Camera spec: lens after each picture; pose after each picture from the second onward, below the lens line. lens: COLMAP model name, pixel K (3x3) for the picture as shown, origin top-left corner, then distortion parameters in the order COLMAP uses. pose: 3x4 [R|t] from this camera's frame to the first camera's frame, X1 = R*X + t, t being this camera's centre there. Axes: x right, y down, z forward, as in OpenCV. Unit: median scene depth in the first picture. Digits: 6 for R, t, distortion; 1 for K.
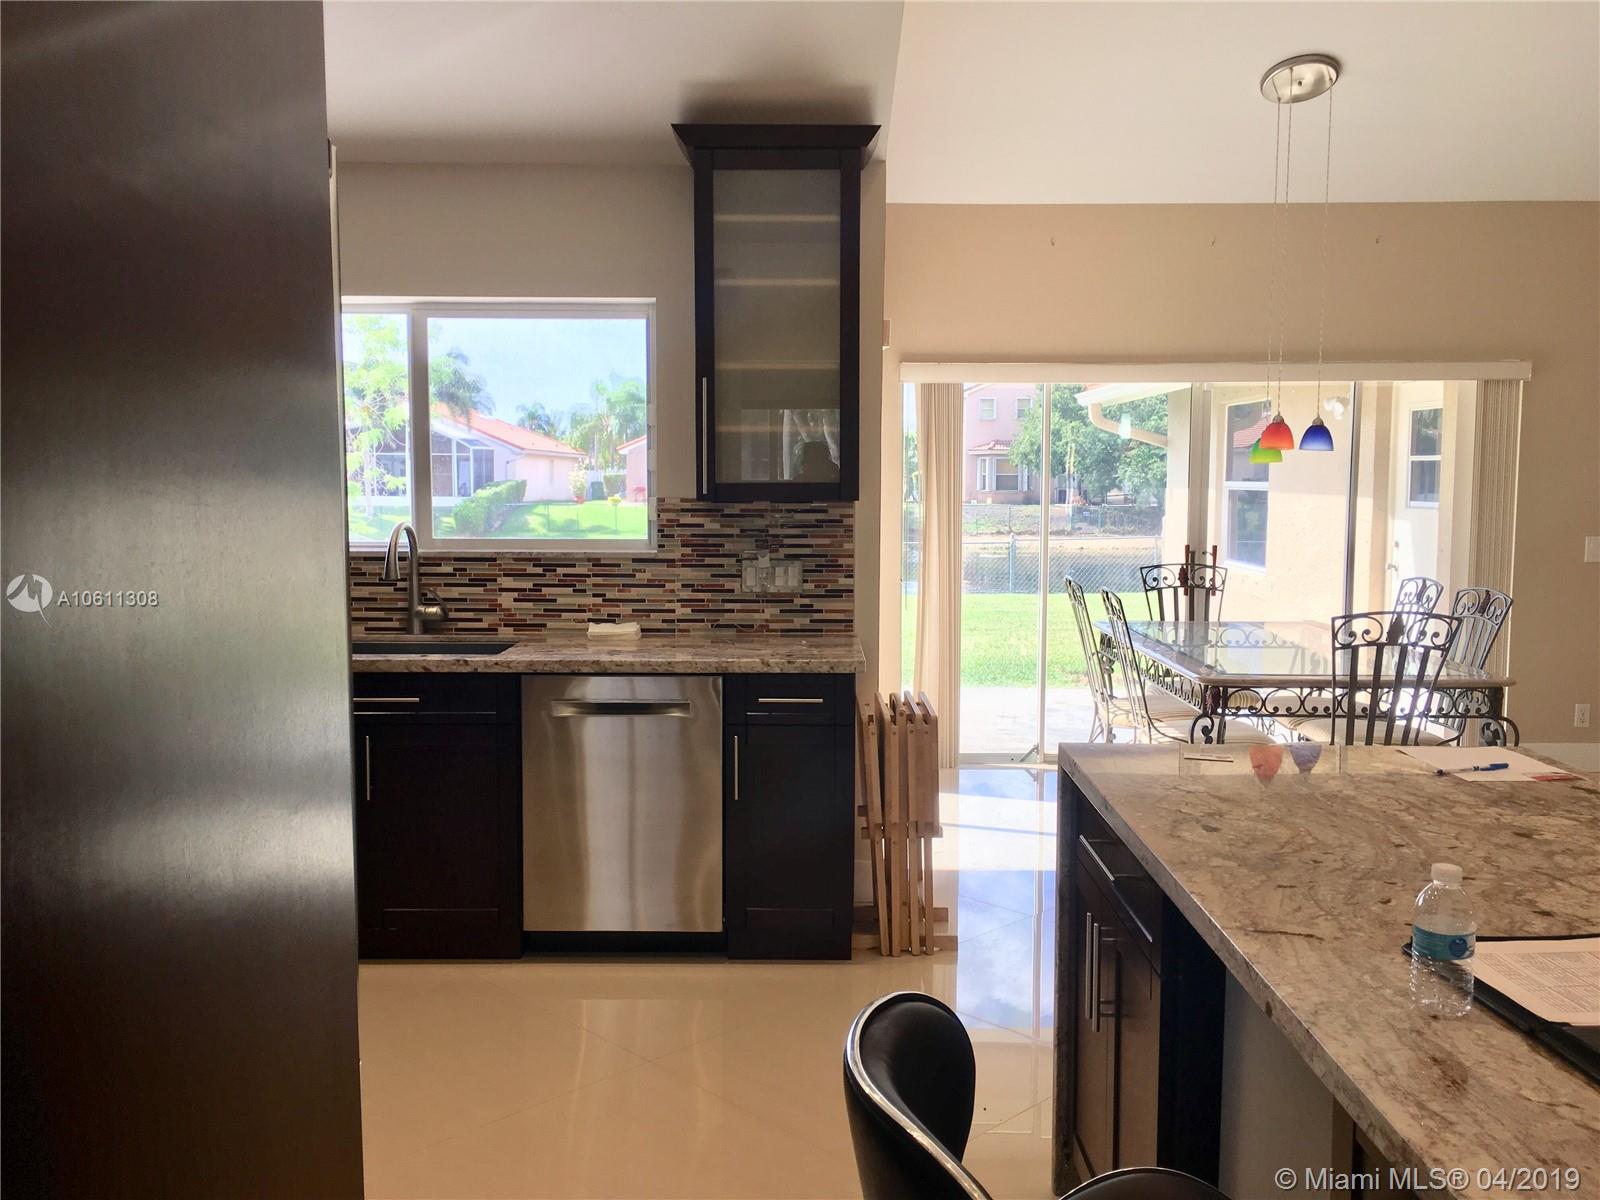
lens RADIAL K [[1365.7, 0, 798.0], [0, 1365.7, 589.1], [0, 0, 1]] dist [0.063599, -0.078726]
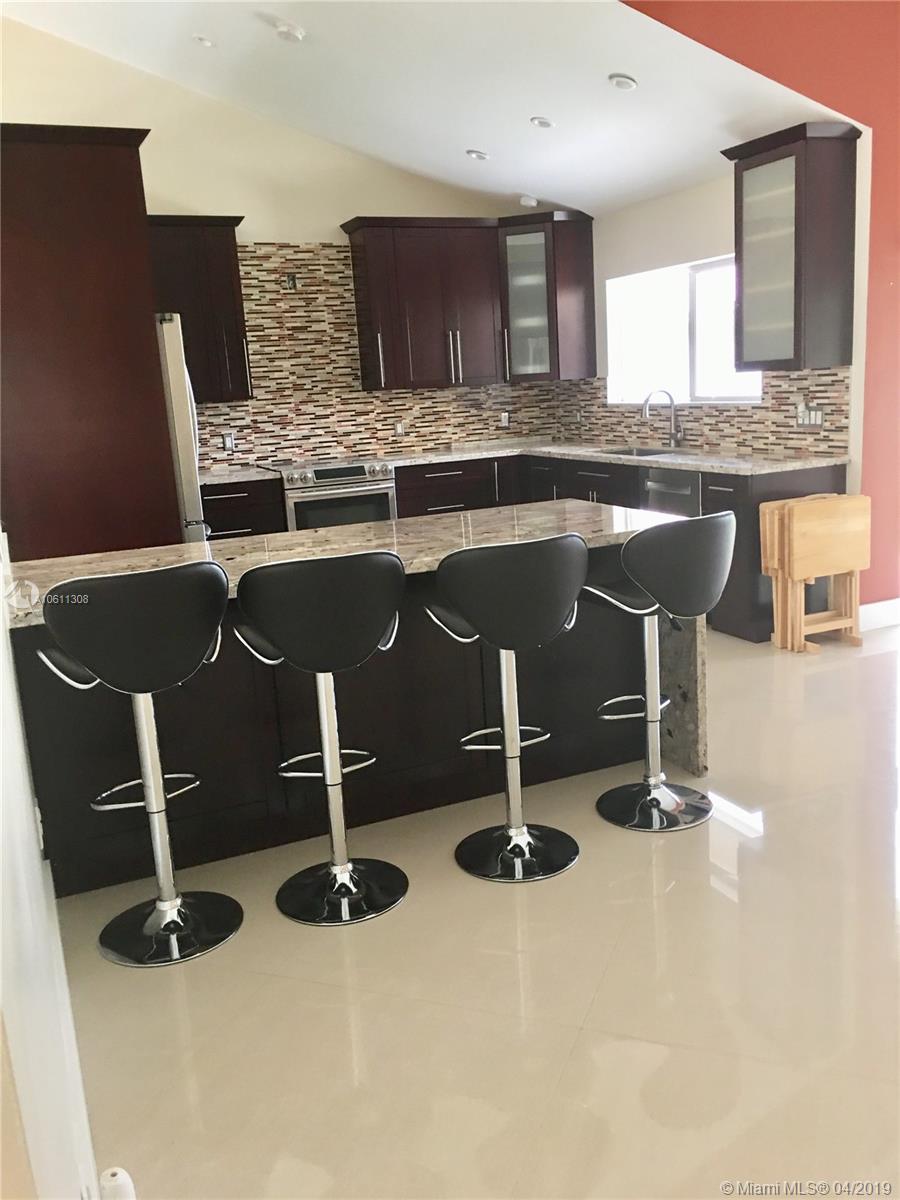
lens RADIAL K [[1024.2, 0, 457.3], [0, 1024.2, 607.4], [0, 0, 1]] dist [0.063599, -0.078726]
pose [[0.421250, 0.173007, -0.890290, 0.920409], [-0.017936, 0.983034, 0.182543, -0.003969], [0.906767, -0.060928, 0.417206, 0.106564]]
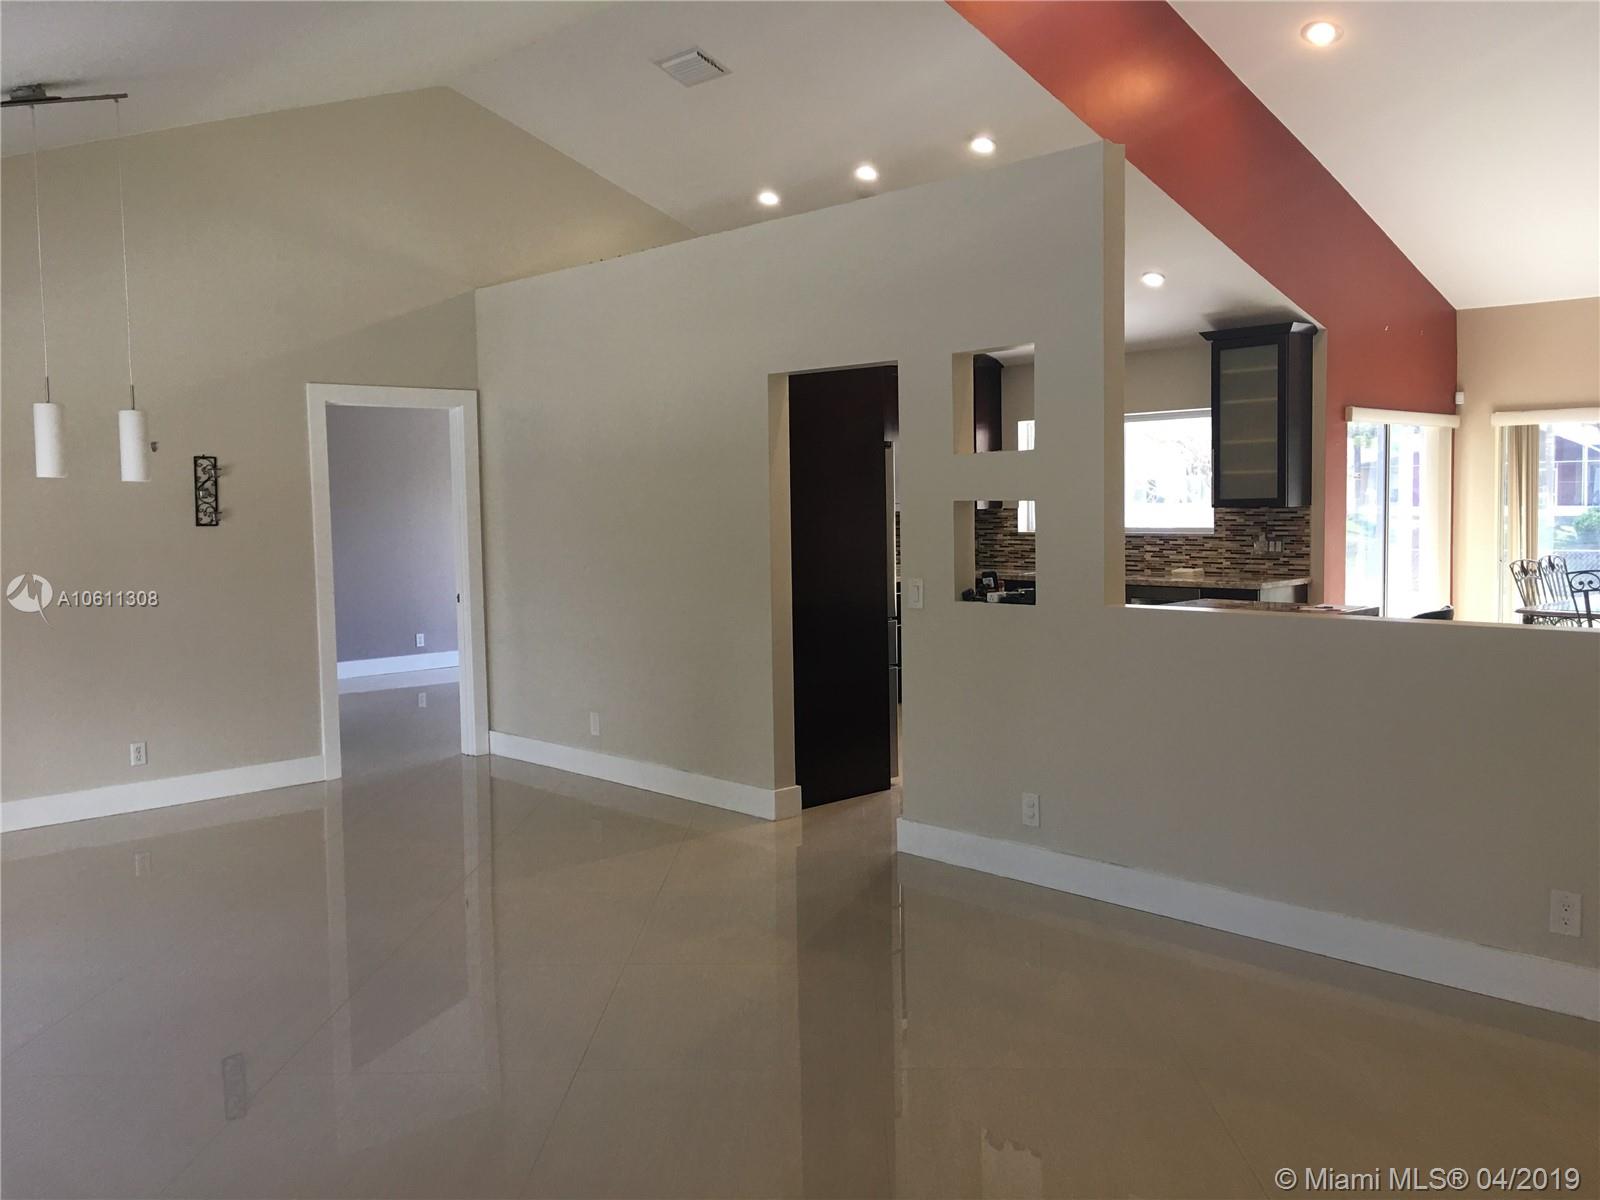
lens RADIAL K [[1365.7, 0, 791.0], [0, 1365.7, 591.5], [0, 0, 1]] dist [0.063599, -0.078726]
pose [[0.694459, 0.035149, -0.718673, 0.911004], [-0.039911, 0.999150, 0.010300, 0.061461], [0.718424, 0.021530, 0.695272, -0.837454]]
